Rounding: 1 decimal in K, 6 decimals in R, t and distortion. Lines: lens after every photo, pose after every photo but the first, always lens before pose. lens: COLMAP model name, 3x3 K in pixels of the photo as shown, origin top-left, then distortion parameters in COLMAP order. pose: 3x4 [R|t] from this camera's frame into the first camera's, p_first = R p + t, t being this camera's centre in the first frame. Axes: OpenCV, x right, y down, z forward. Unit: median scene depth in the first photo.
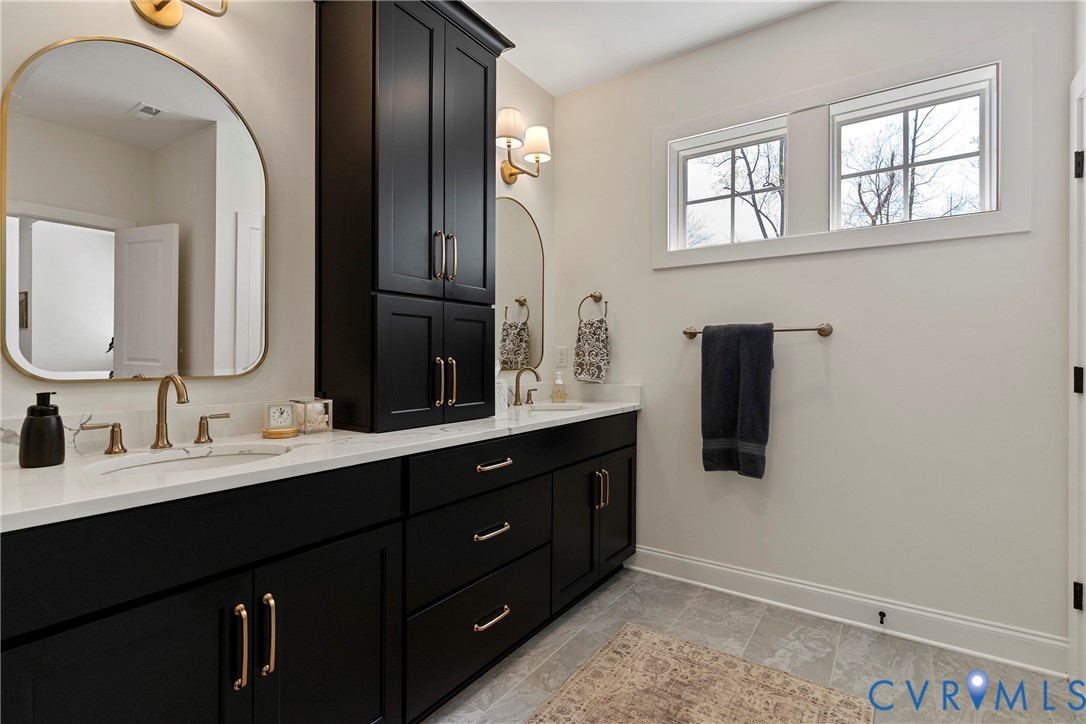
lens RADIAL K [[524.0, 0, 542.4], [0, 524.0, 359.7], [0, 0, 1]] dist [0.001192, -0.001318]
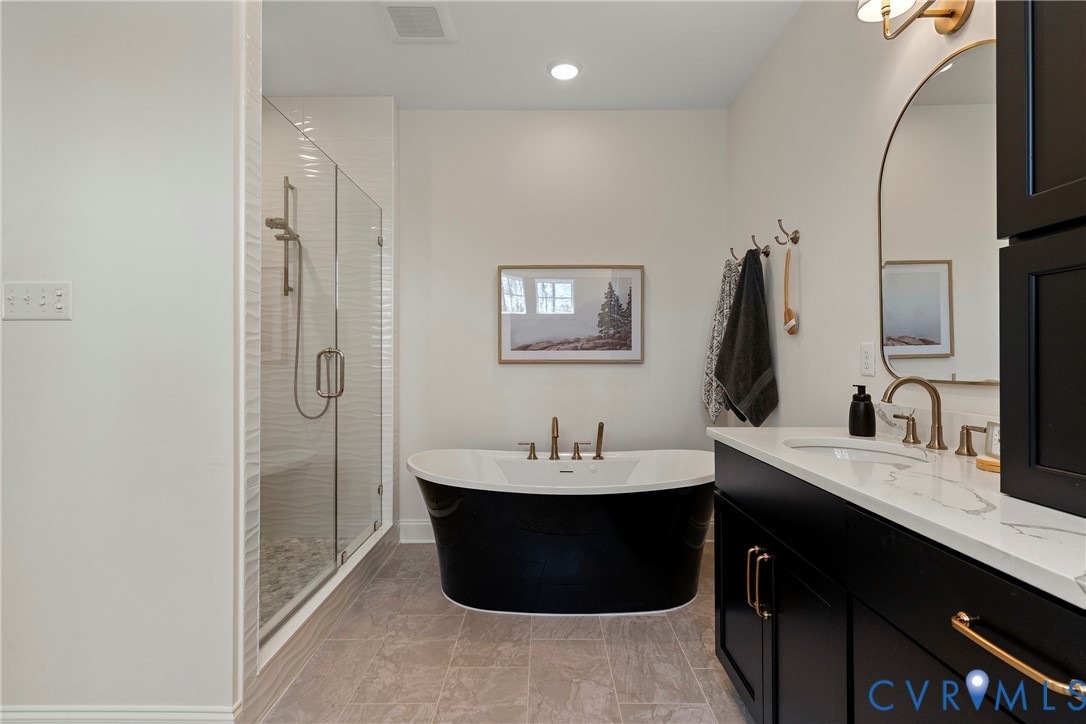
lens RADIAL K [[524.0, 0, 540.6], [0, 524.0, 358.8], [0, 0, 1]] dist [0.001192, -0.001318]
pose [[-0.831883, -0.000397, -0.554951, 0.499189], [0.003046, 0.999981, -0.005282, -0.006260], [0.554943, -0.006084, -0.831866, 1.429076]]
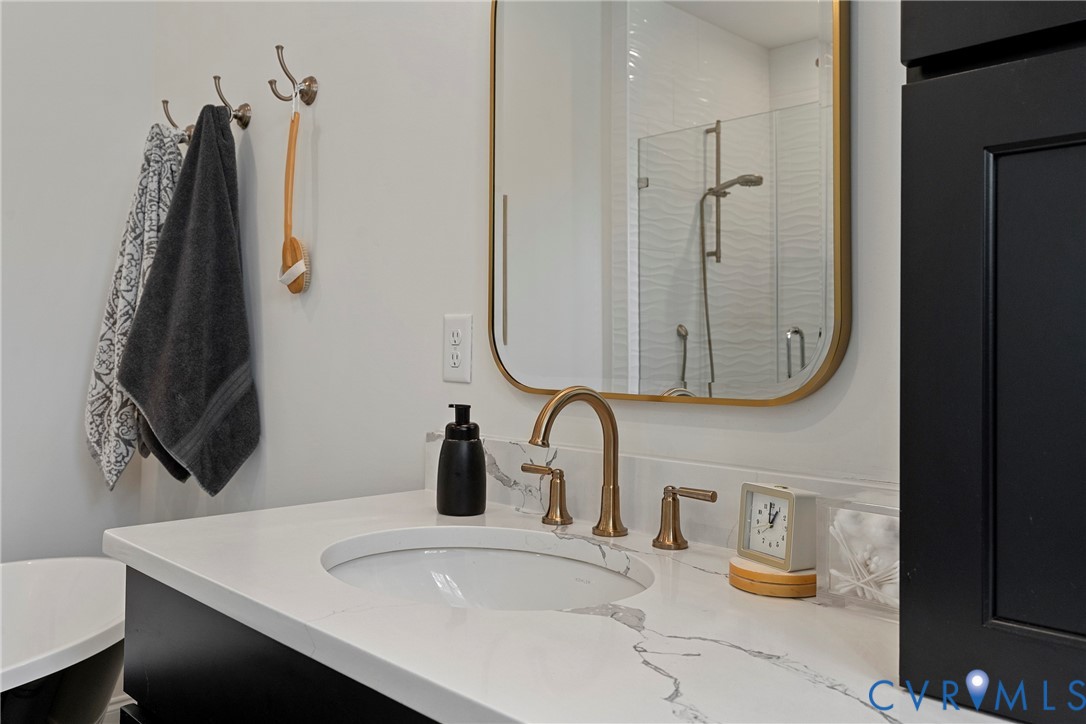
lens RADIAL K [[885.4, 0, 539.9], [0, 885.4, 326.0], [0, 0, 1]] dist [0.014173, 0.008786]
pose [[-0.203699, -0.032067, -0.978508, 0.126007], [-0.013924, 0.999457, -0.029855, -0.005877], [0.978934, 0.007544, -0.204035, 1.106650]]
